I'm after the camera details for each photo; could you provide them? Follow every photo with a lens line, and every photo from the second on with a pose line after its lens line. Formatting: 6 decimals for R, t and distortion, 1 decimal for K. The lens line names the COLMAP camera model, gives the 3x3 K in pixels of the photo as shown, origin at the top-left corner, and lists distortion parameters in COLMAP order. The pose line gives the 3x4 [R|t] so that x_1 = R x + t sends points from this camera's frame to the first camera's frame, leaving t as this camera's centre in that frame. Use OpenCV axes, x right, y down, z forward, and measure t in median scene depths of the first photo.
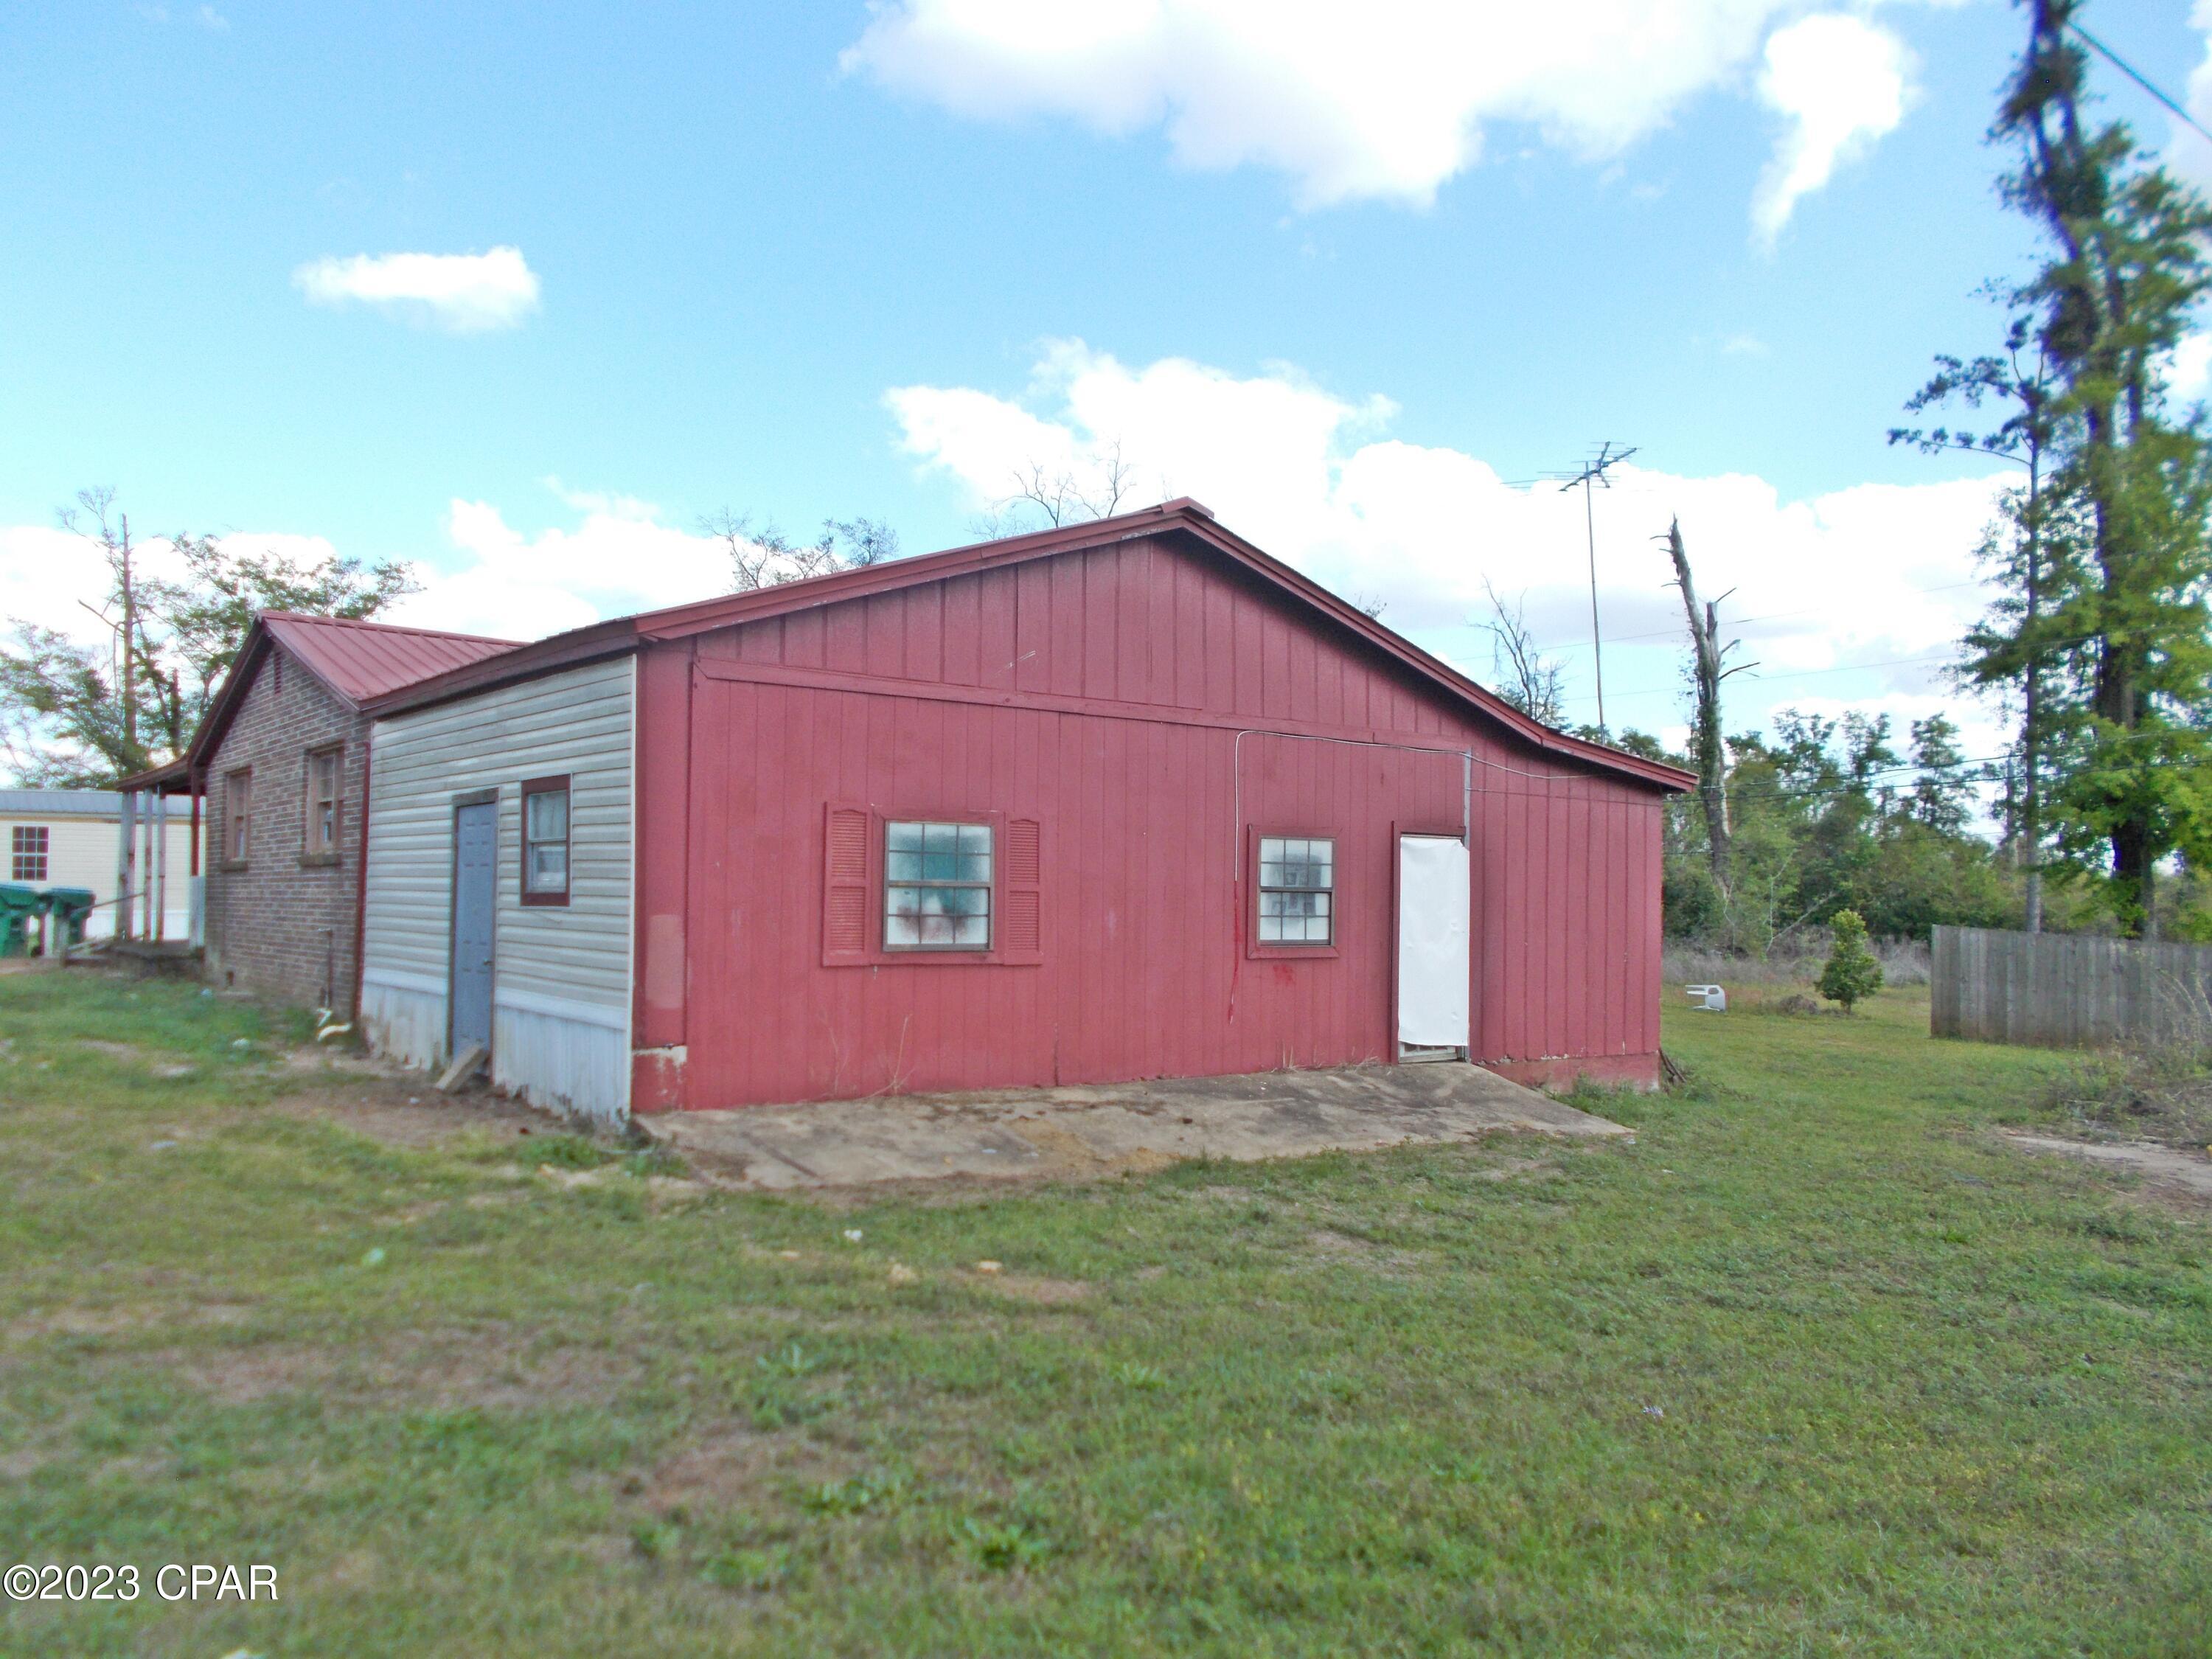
lens RADIAL K [[1687.6, 0, 1096.4], [0, 1687.6, 842.0], [0, 0, 1]] dist [-0.001945, 0.004037]
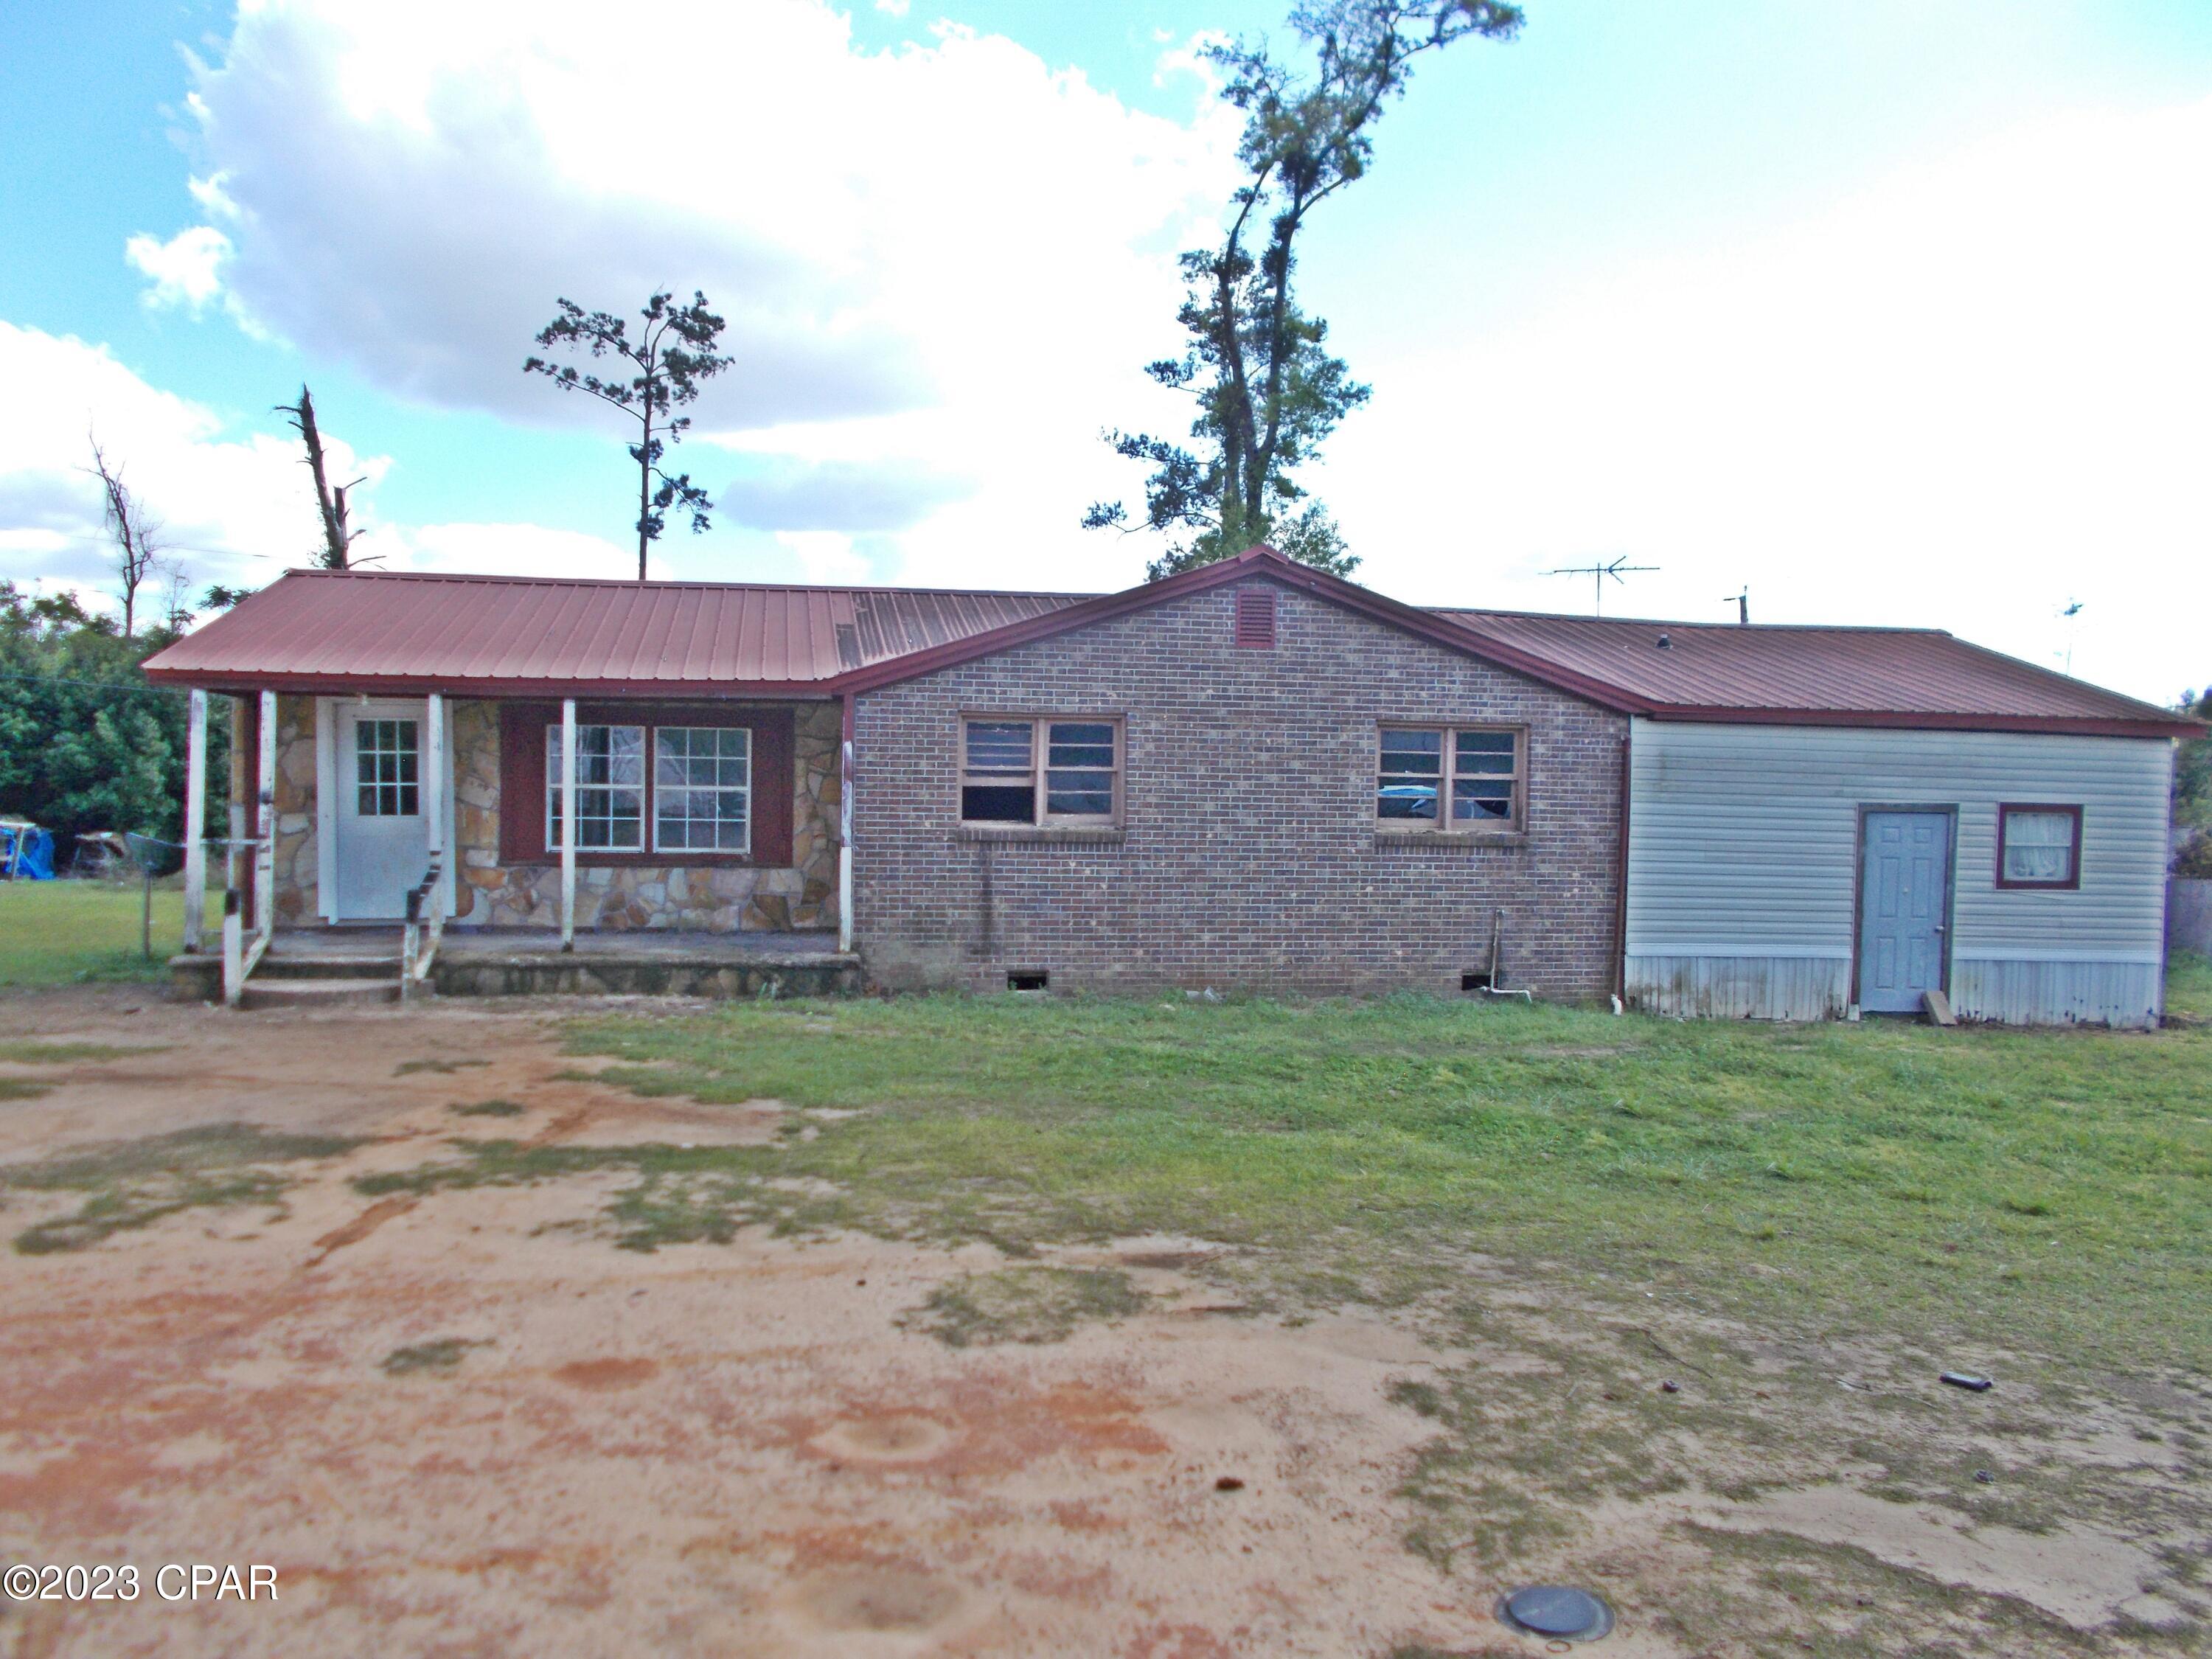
lens RADIAL K [[1687.6, 0, 1094.1], [0, 1687.6, 825.1], [0, 0, 1]] dist [-0.001945, 0.004037]
pose [[0.494559, -0.011899, 0.869063, -0.290121], [-0.045021, 0.998213, 0.039287, -0.005794], [-0.867977, -0.058556, 0.493140, 0.142034]]
